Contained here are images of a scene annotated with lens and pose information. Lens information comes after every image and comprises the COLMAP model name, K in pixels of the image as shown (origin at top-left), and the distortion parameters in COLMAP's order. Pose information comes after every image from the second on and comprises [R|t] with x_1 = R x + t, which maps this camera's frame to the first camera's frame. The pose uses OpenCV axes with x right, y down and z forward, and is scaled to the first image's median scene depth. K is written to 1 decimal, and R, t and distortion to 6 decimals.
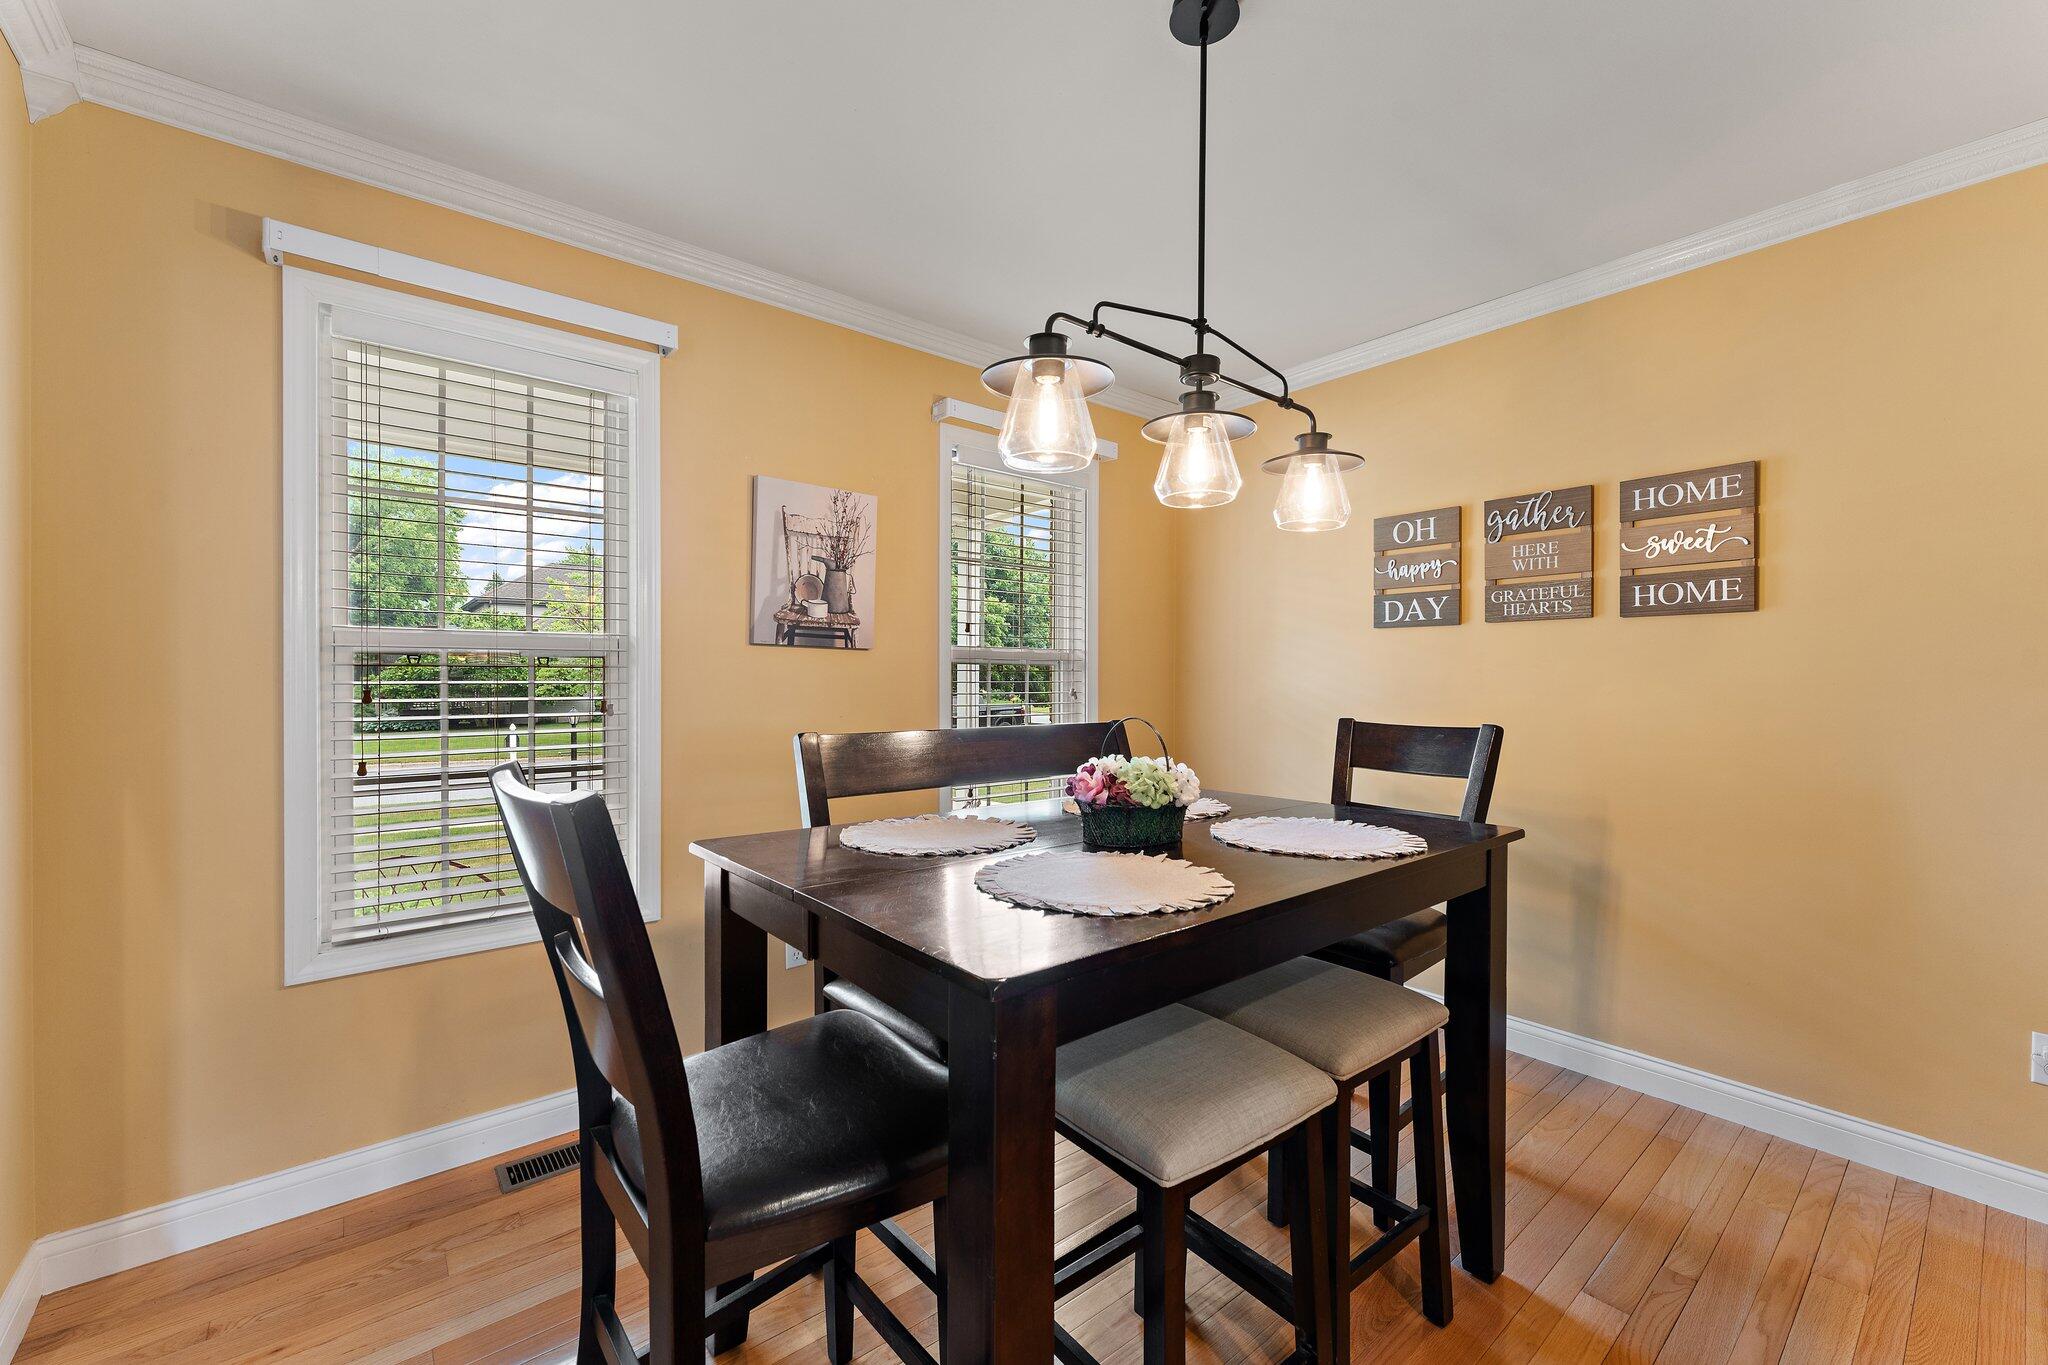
lens RADIAL K [[845.2, 0, 1022.4], [0, 845.2, 677.9], [0, 0, 1]] dist [-0.008616, -0.000034]
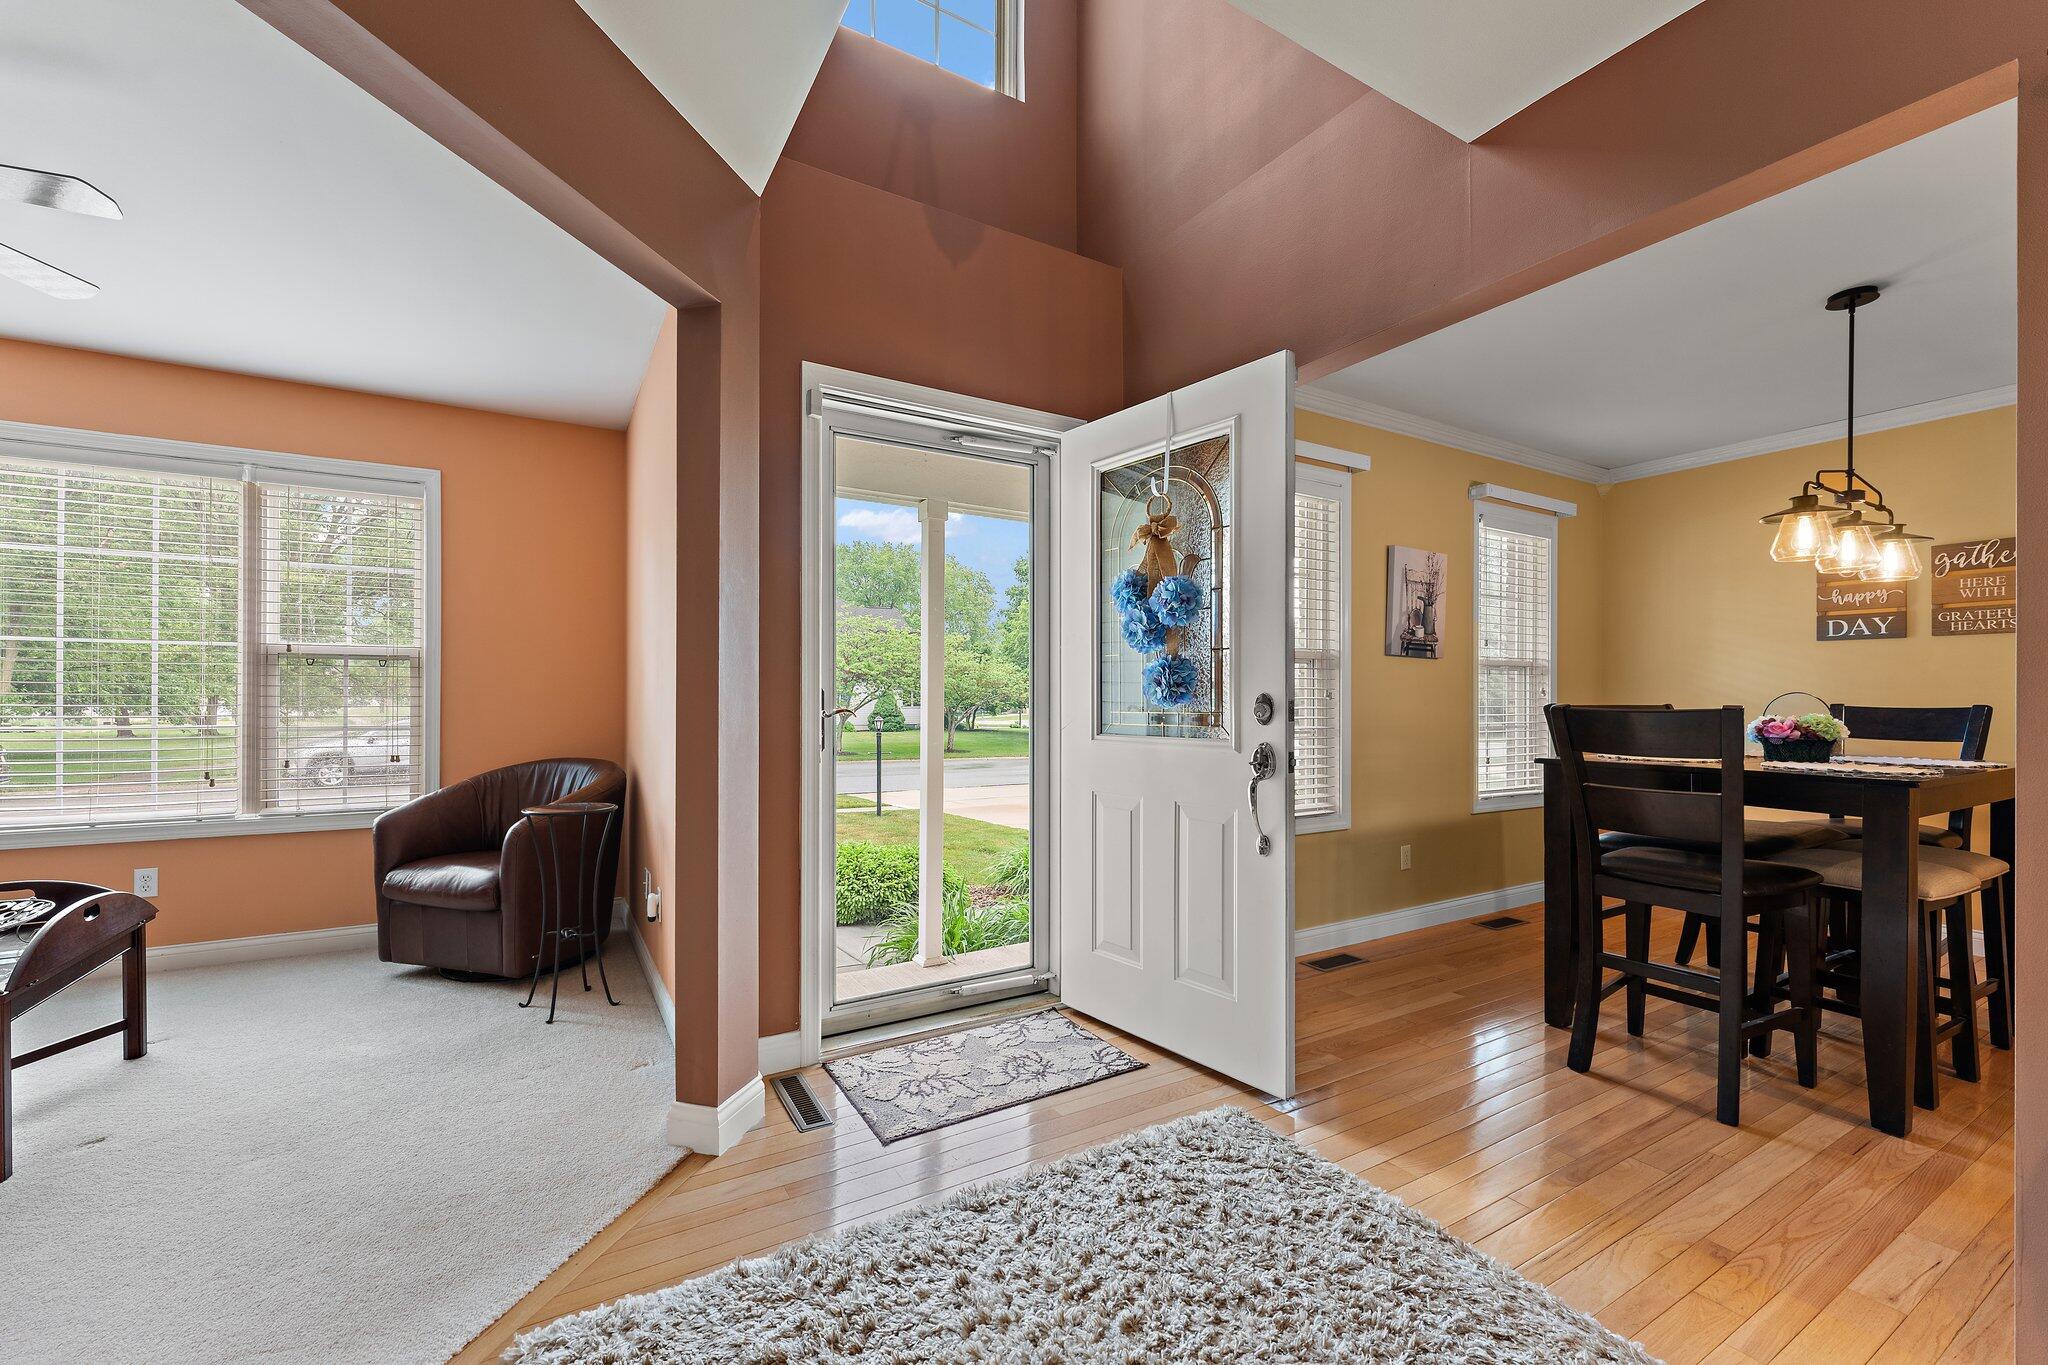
lens RADIAL K [[843.1, 0, 1007.9], [0, 843.1, 691.3], [0, 0, 1]] dist [-0.003288, 0.000188]
pose [[0.985076, 0.000801, -0.172116, -0.700409], [-0.001203, 0.999997, -0.002232, 0.028794], [0.172113, 0.002405, 0.985074, -0.598847]]
